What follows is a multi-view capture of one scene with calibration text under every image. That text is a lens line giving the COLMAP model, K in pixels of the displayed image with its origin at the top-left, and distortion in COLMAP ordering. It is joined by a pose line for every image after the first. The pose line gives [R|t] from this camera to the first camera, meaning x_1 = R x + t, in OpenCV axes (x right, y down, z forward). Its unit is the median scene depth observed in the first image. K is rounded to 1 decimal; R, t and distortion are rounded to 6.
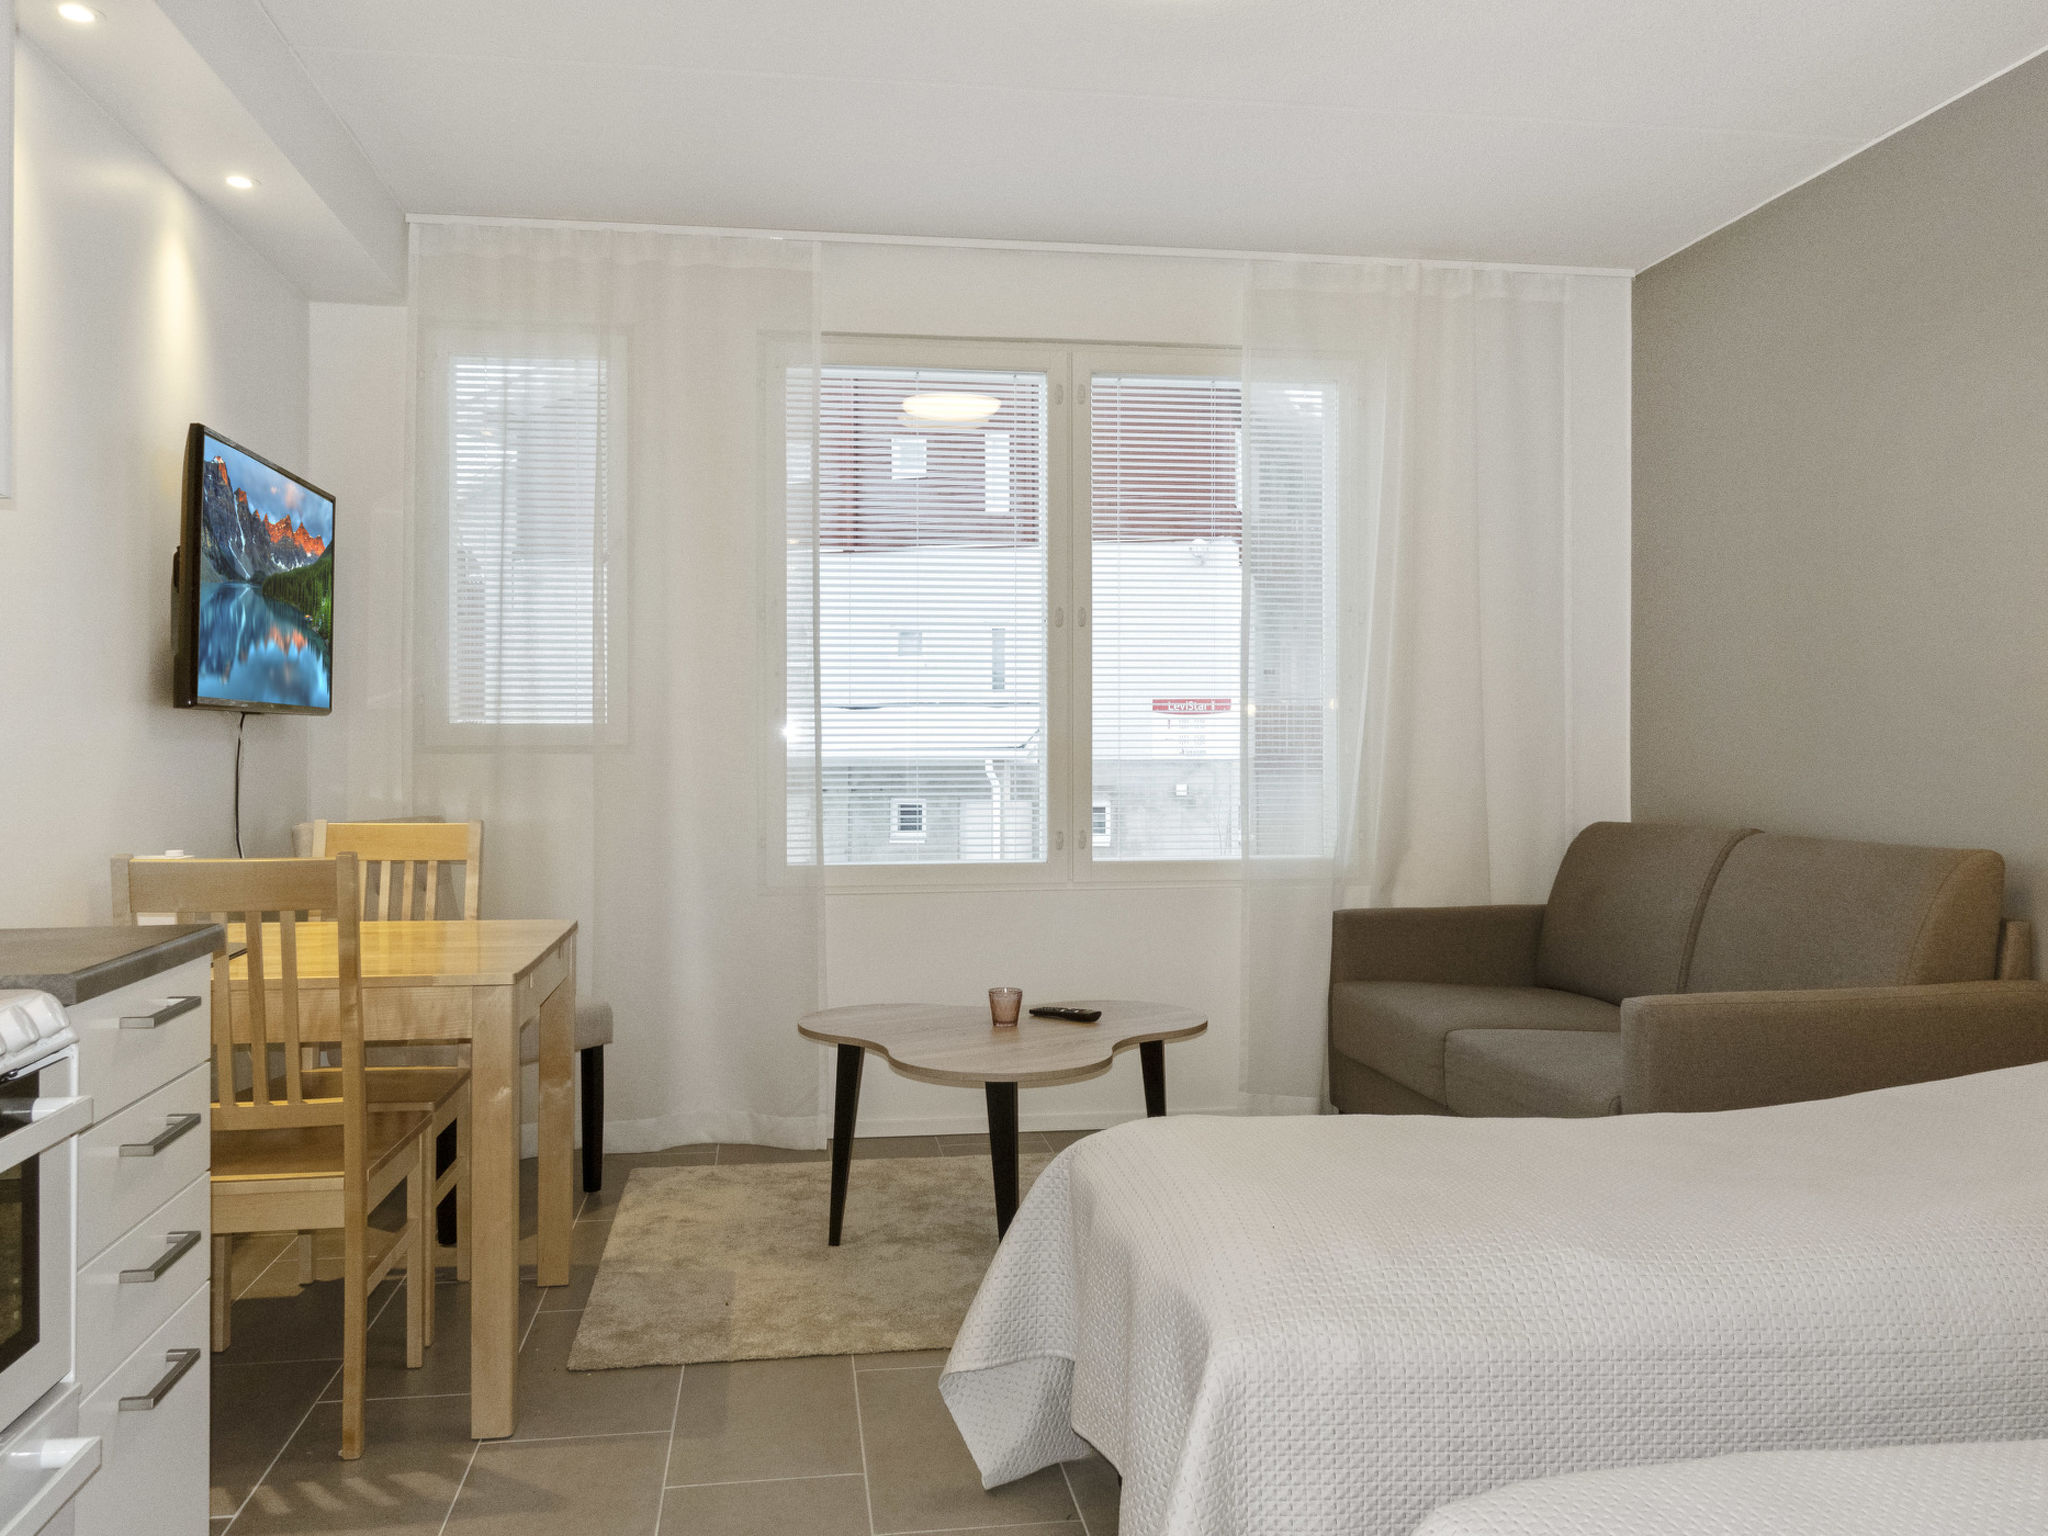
lens RADIAL K [[1622.6, 0, 1036.3], [0, 1622.6, 712.8], [0, 0, 1]] dist [0.000238, -0.004369]
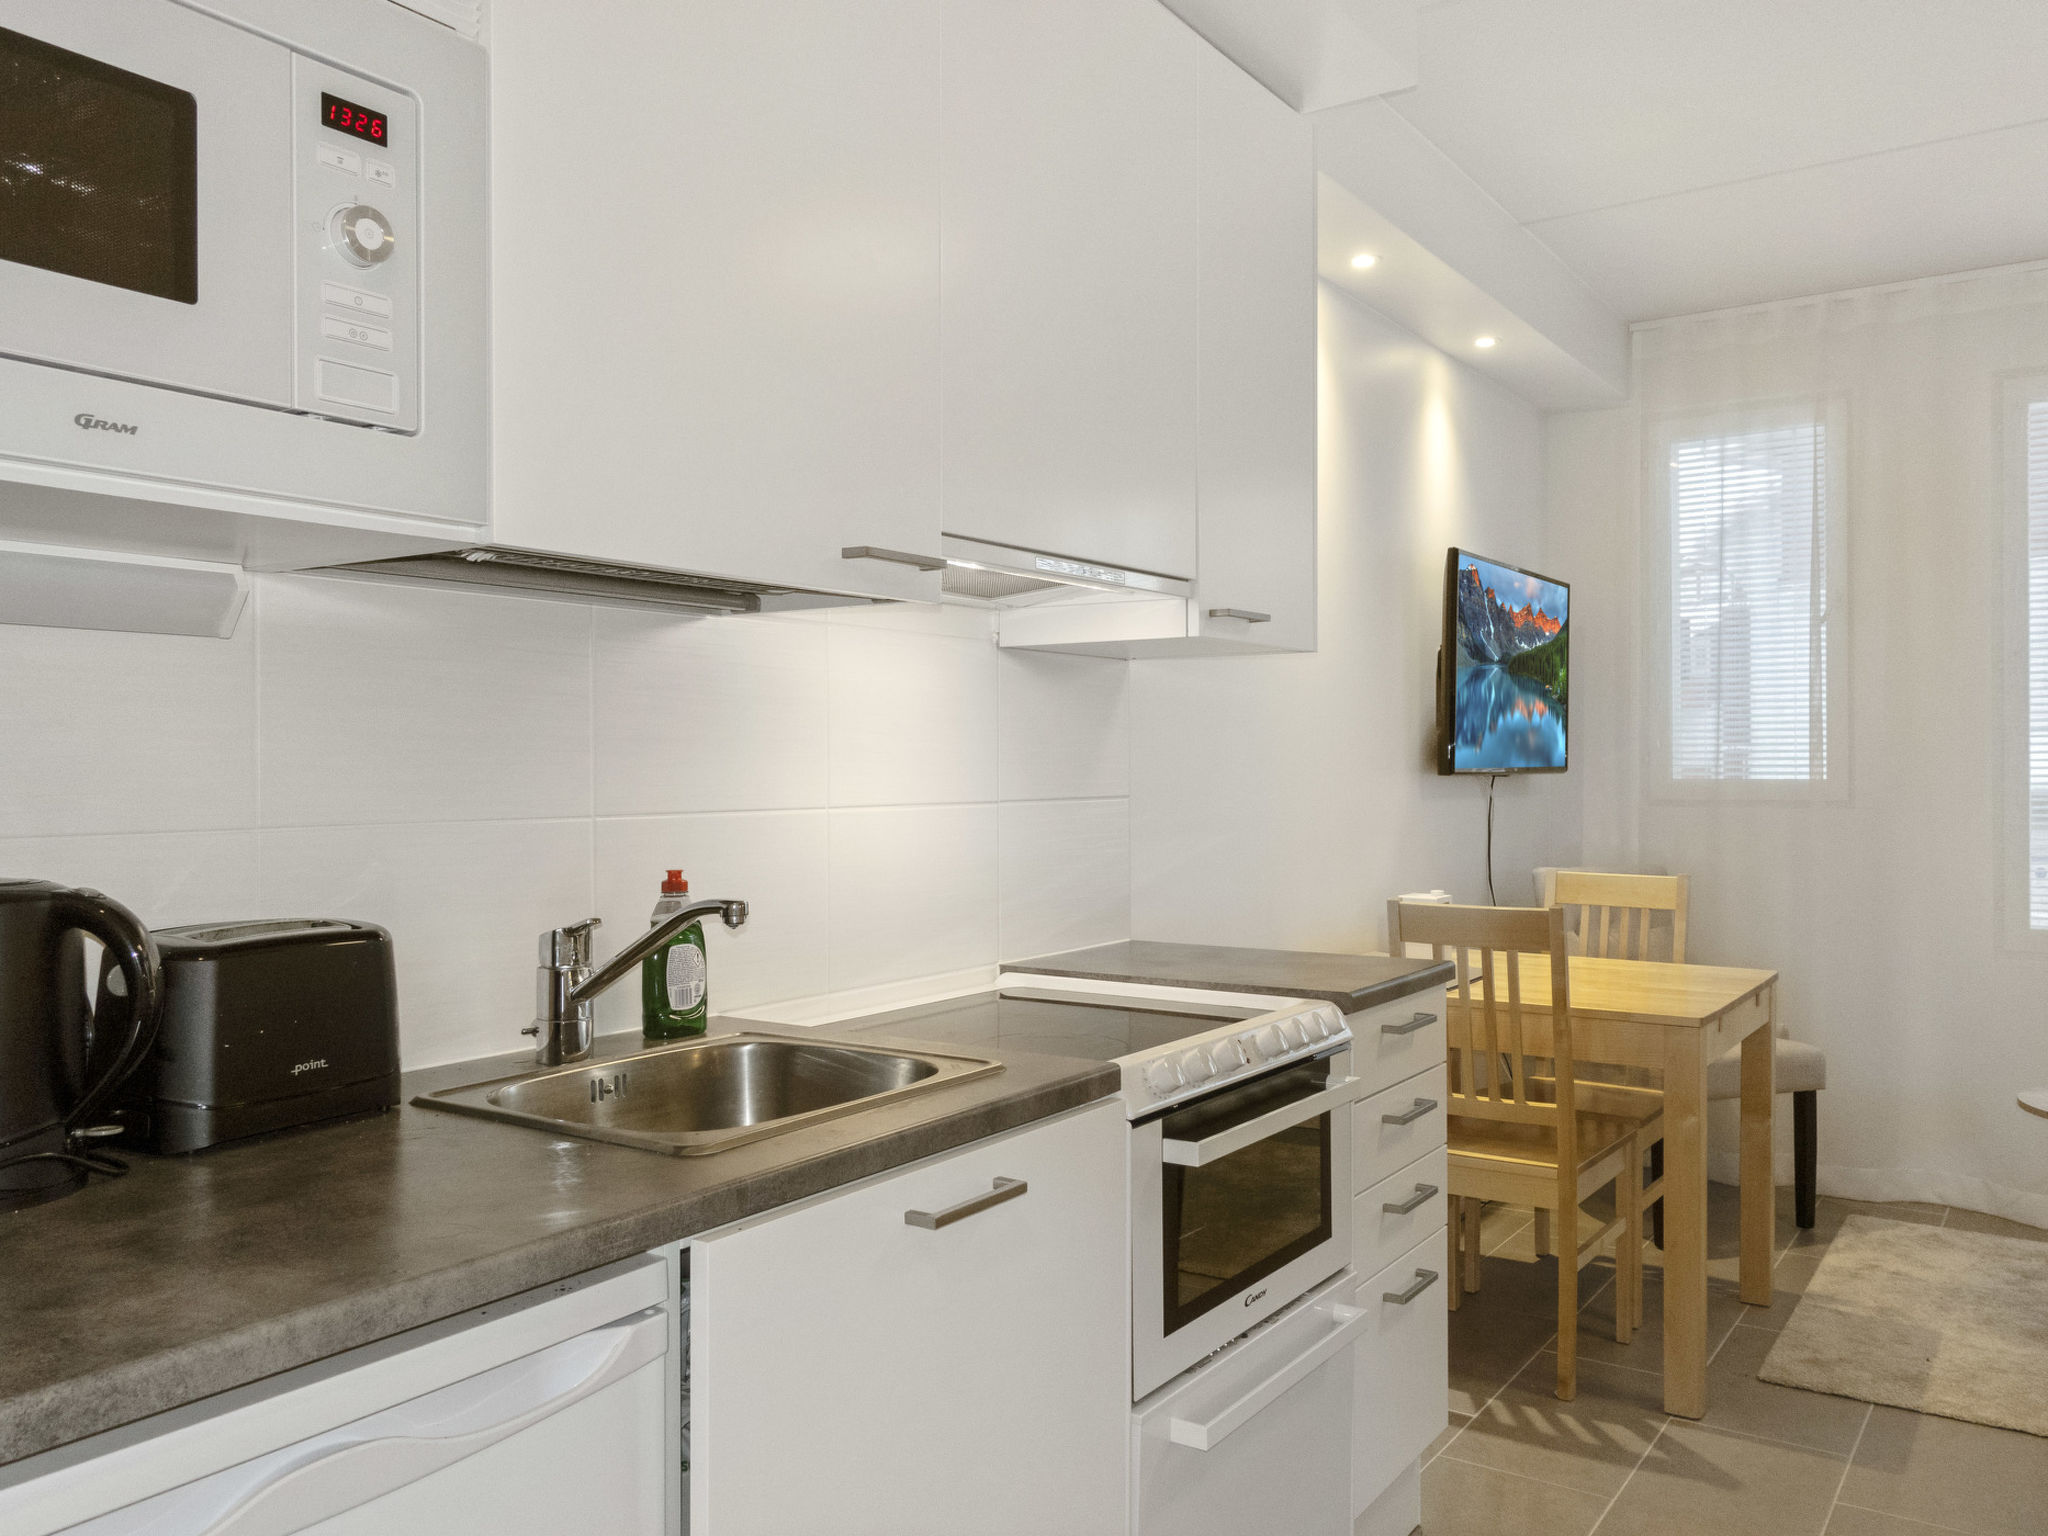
lens RADIAL K [[1622.6, 0, 1037.9], [0, 1622.6, 765.3], [0, 0, 1]] dist [0.000238, -0.004369]
pose [[0.732312, 0.005272, -0.680949, 0.098913], [0.010055, 0.999777, 0.018554, -0.037511], [0.680895, -0.020434, 0.732096, -0.131503]]
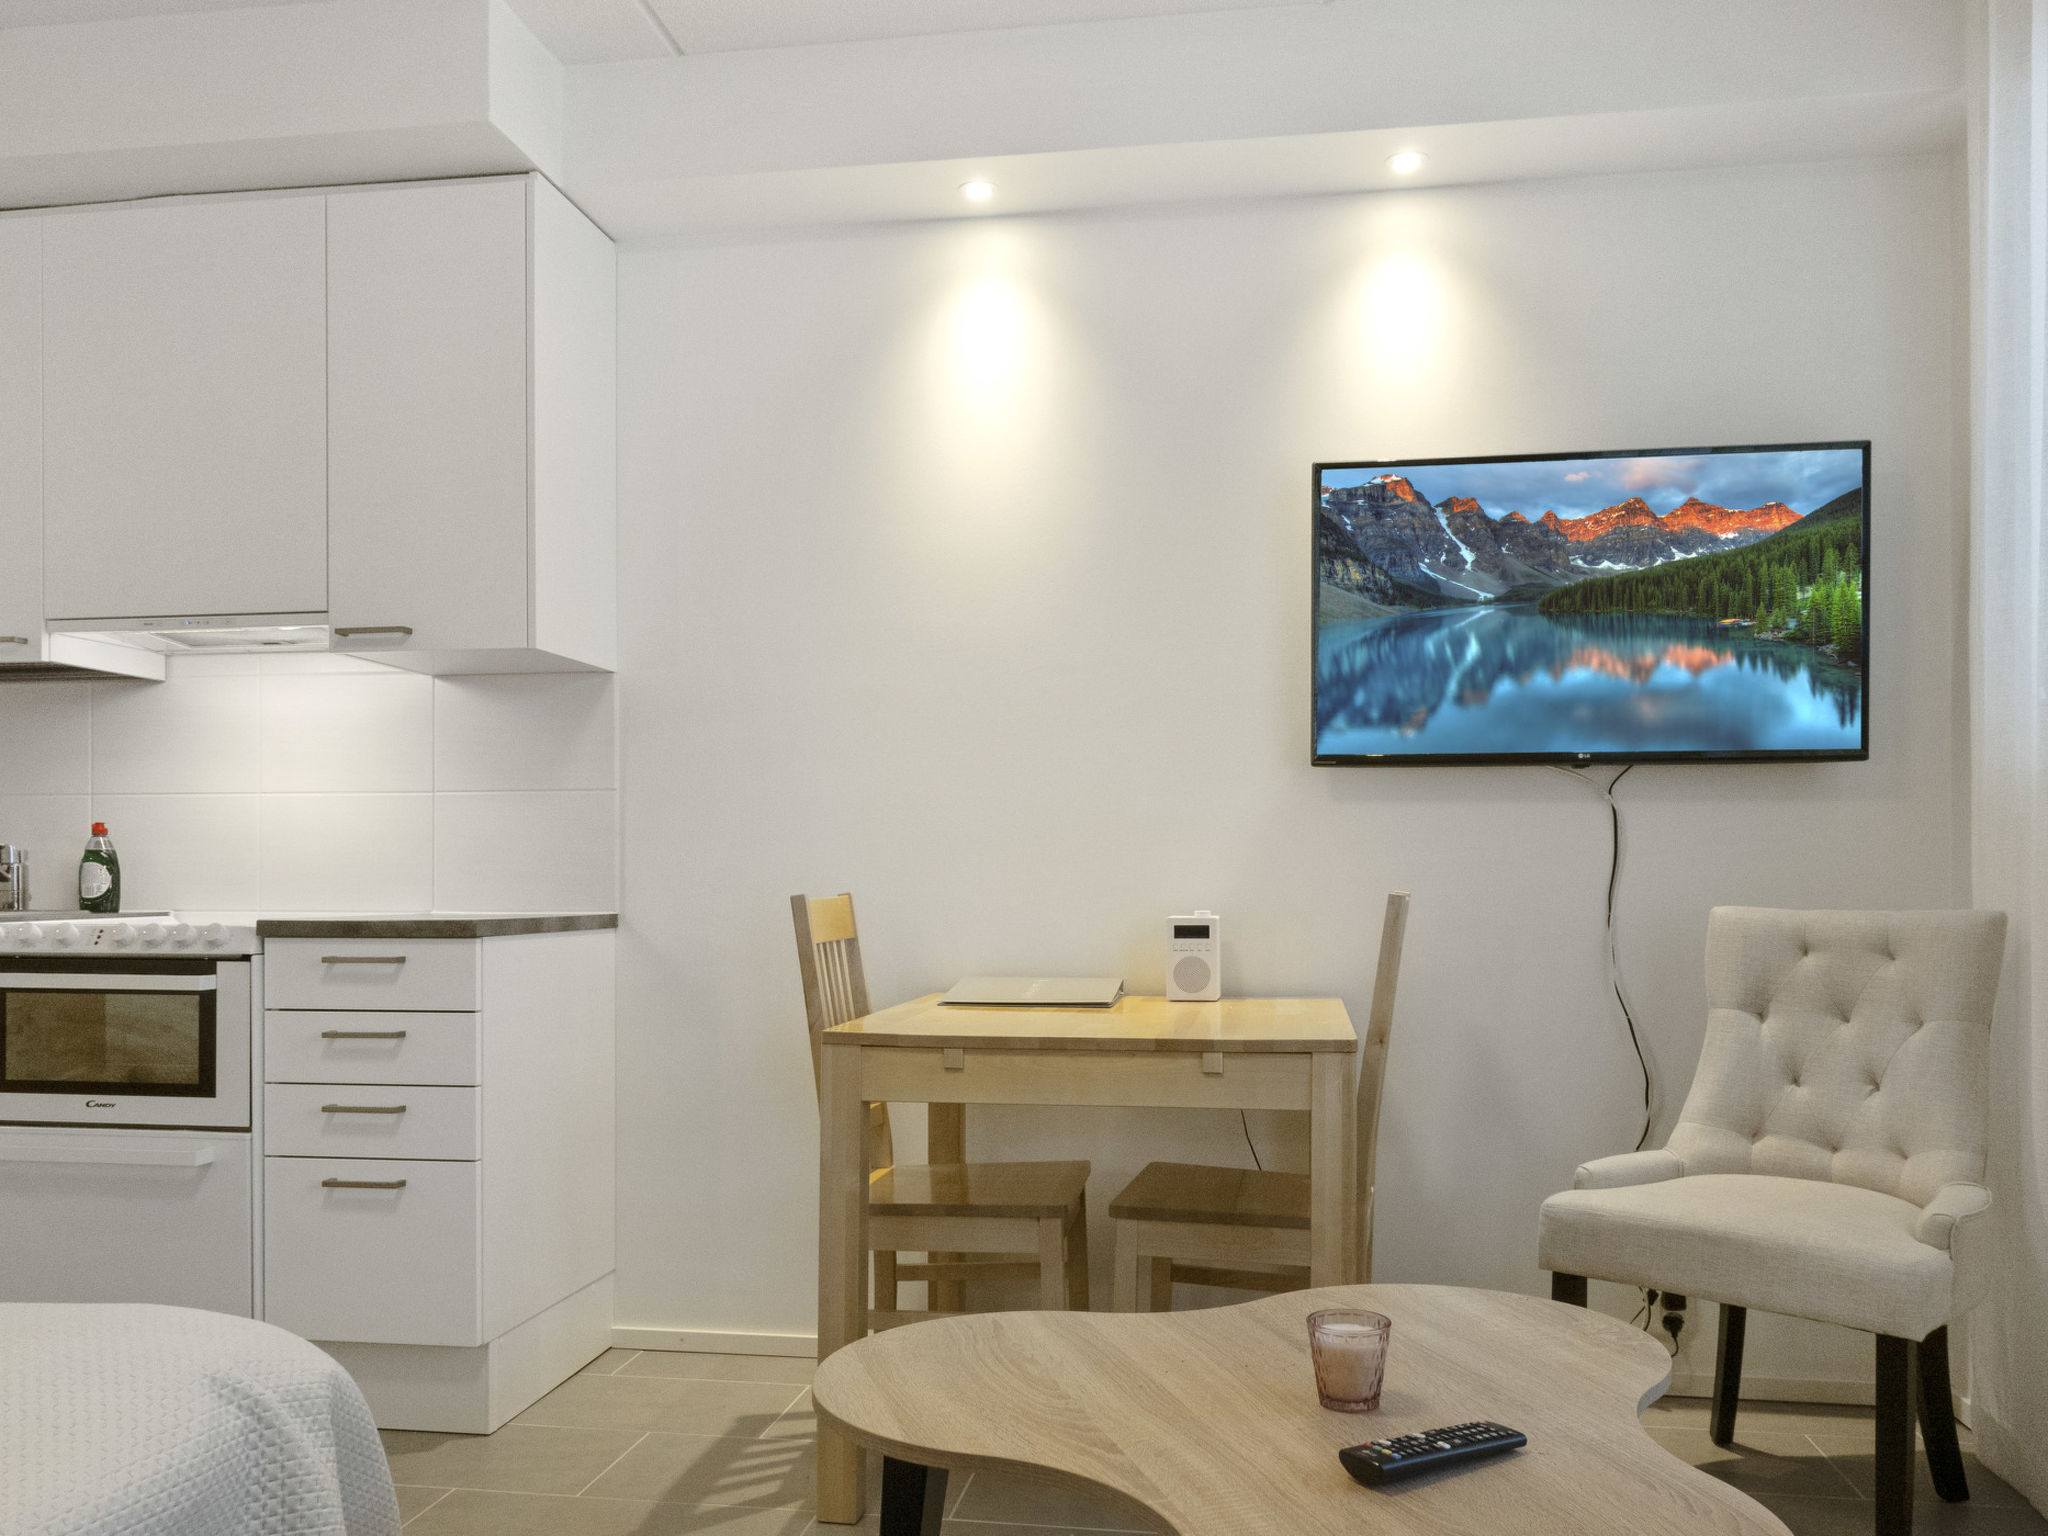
lens RADIAL K [[1622.6, 0, 1084.8], [0, 1622.6, 953.9], [0, 0, 1]] dist [0.000238, -0.004369]
pose [[-0.317681, 0.025245, -0.947862, 0.442113], [0.015895, 0.999647, 0.021296, 0.092349], [0.948064, -0.008301, -0.317970, 1.281276]]
